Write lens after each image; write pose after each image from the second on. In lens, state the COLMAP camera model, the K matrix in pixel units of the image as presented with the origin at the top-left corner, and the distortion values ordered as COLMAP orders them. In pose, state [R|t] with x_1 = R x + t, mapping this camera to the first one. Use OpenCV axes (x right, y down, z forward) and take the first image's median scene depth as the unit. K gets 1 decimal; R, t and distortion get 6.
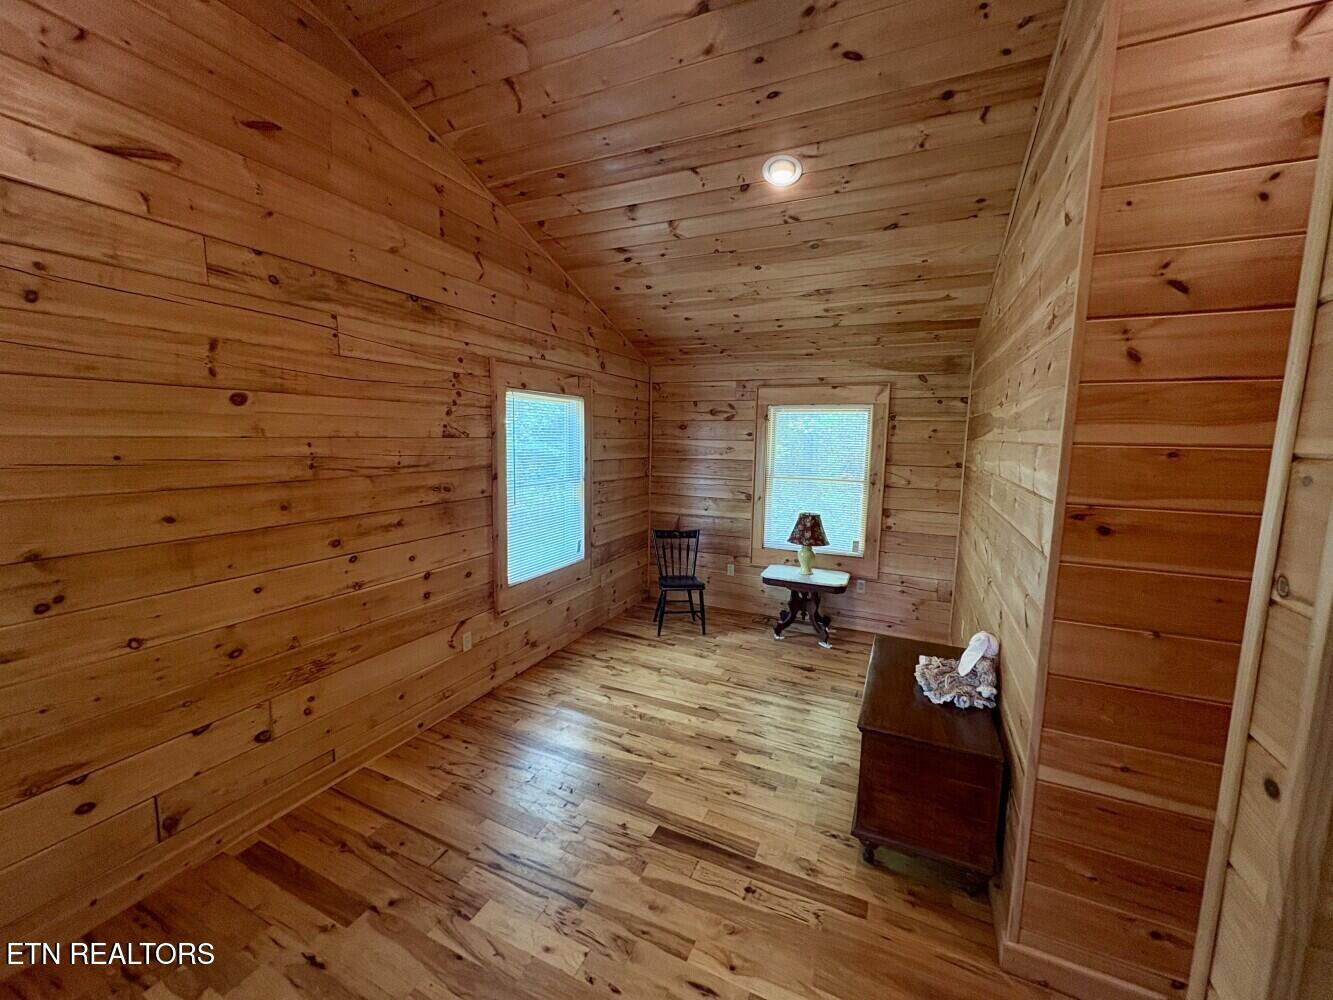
lens RADIAL K [[530.2, 0, 668.3], [0, 530.2, 490.9], [0, 0, 1]] dist [0.000575, 0.000219]
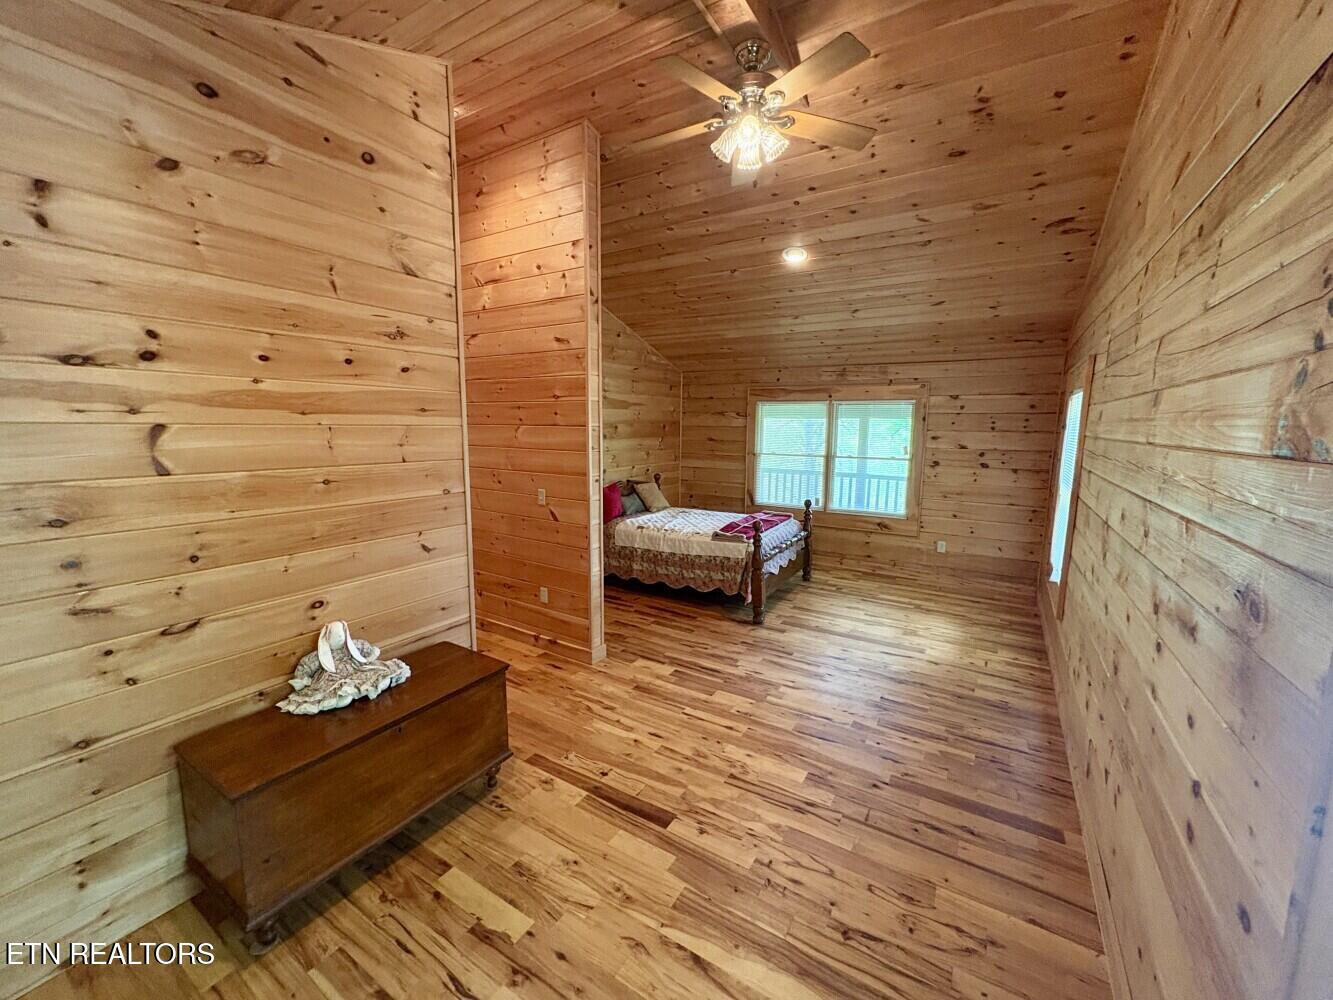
lens RADIAL K [[530.2, 0, 671.7], [0, 530.2, 501.2], [0, 0, 1]] dist [0.000575, 0.000219]
pose [[-0.991915, -0.041890, 0.119792, -0.127876], [-0.008862, 0.964508, 0.263905, -0.220776], [-0.126596, 0.260709, -0.957081, 1.895269]]
